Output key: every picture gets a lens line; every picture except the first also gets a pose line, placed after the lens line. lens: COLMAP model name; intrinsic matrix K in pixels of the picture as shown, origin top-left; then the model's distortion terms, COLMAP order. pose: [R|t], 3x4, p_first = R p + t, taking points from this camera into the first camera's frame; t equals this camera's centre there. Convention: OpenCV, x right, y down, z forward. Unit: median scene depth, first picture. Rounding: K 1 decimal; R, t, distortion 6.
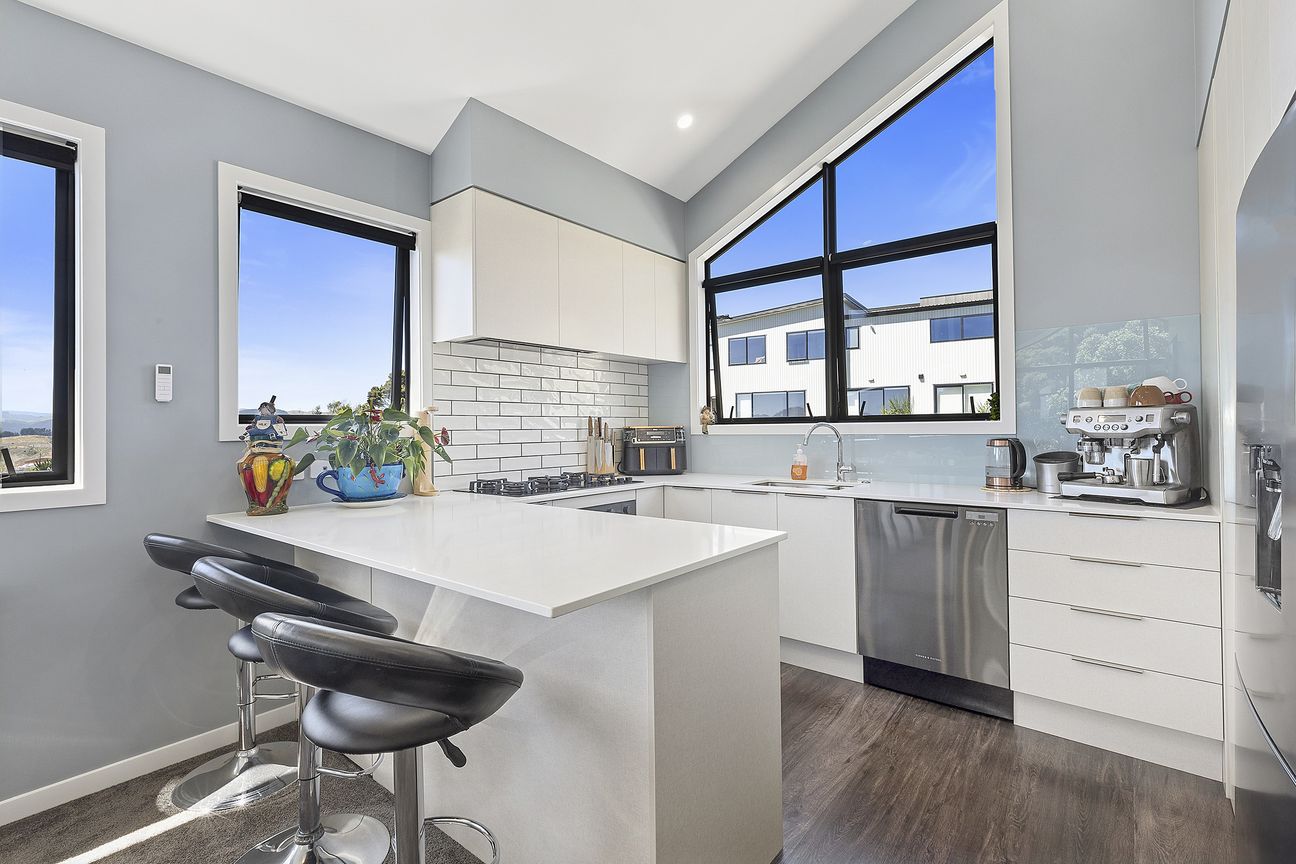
lens RADIAL K [[592.7, 0, 648.6], [0, 592.7, 423.8], [0, 0, 1]] dist [-0.004167, -0.003738]
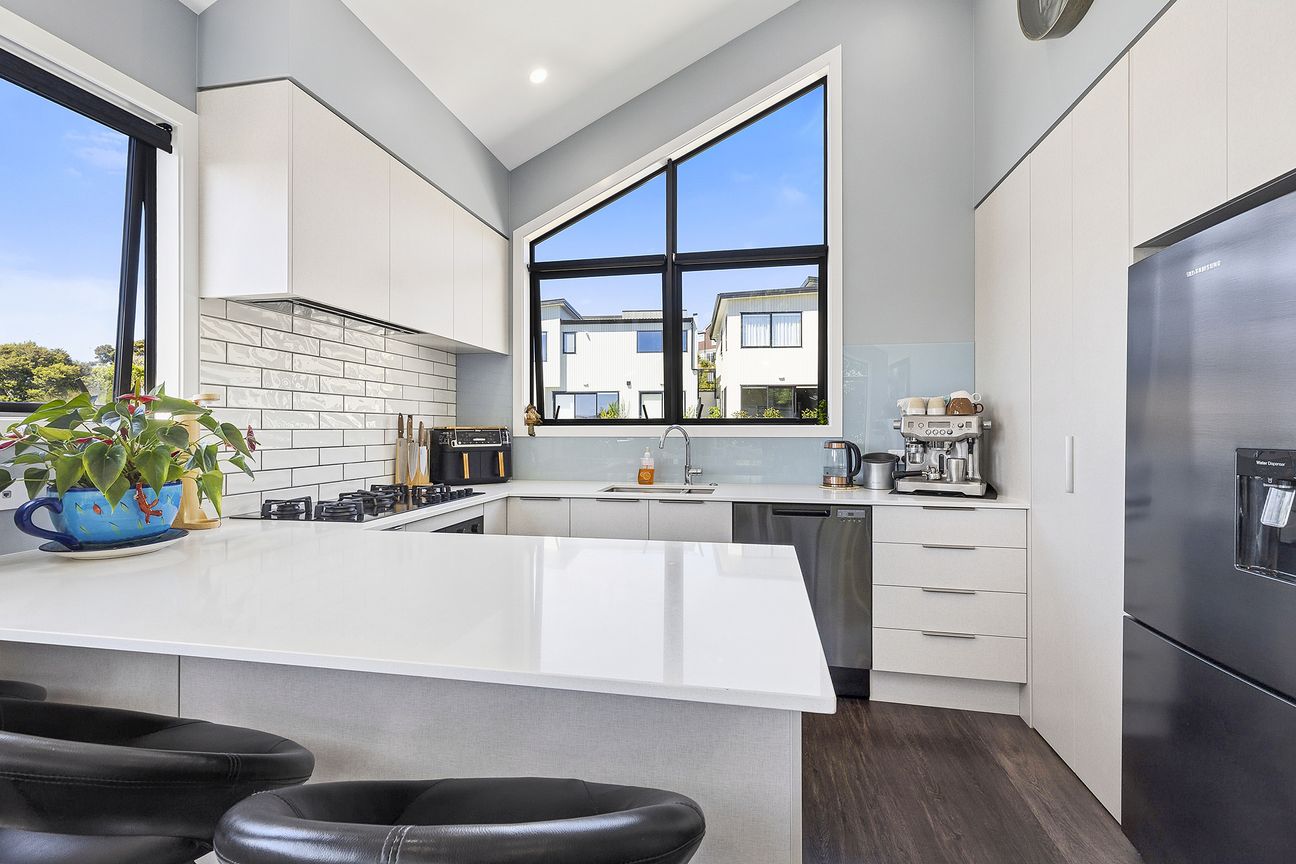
lens RADIAL K [[592.7, 0, 640.5], [0, 592.7, 428.9], [0, 0, 1]] dist [-0.004167, -0.003738]
pose [[0.886682, 0.009626, 0.462280, -0.206275], [-0.012572, 0.999916, 0.003293, 0.002177], [-0.462209, -0.008731, 0.886728, 0.162397]]
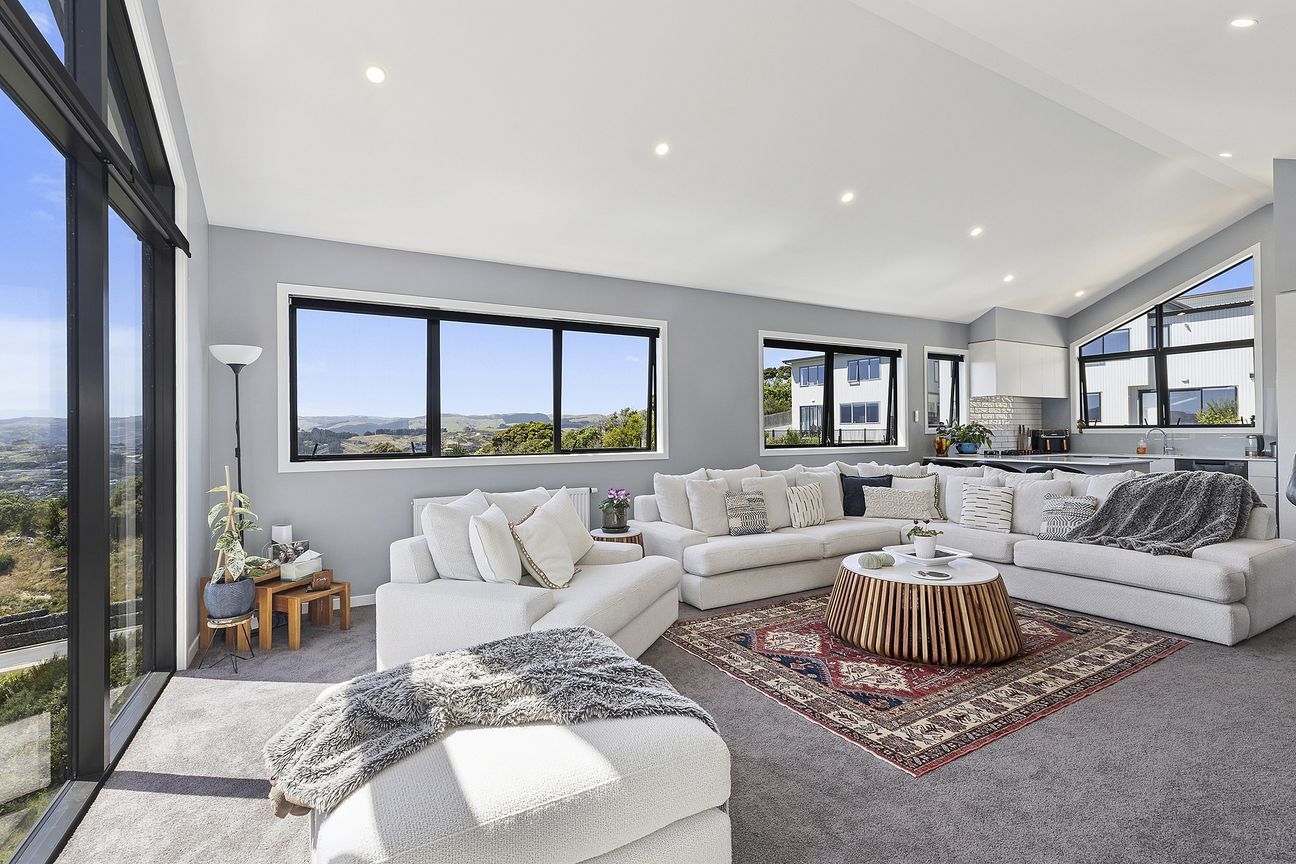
lens RADIAL K [[592.7, 0, 637.7], [0, 592.7, 427.1], [0, 0, 1]] dist [-0.004167, -0.003738]
pose [[0.924984, 0.001572, -0.380003, -0.652345], [-0.000798, 0.999997, 0.002195, -0.007973], [0.380006, -0.001728, 0.924983, -1.752618]]
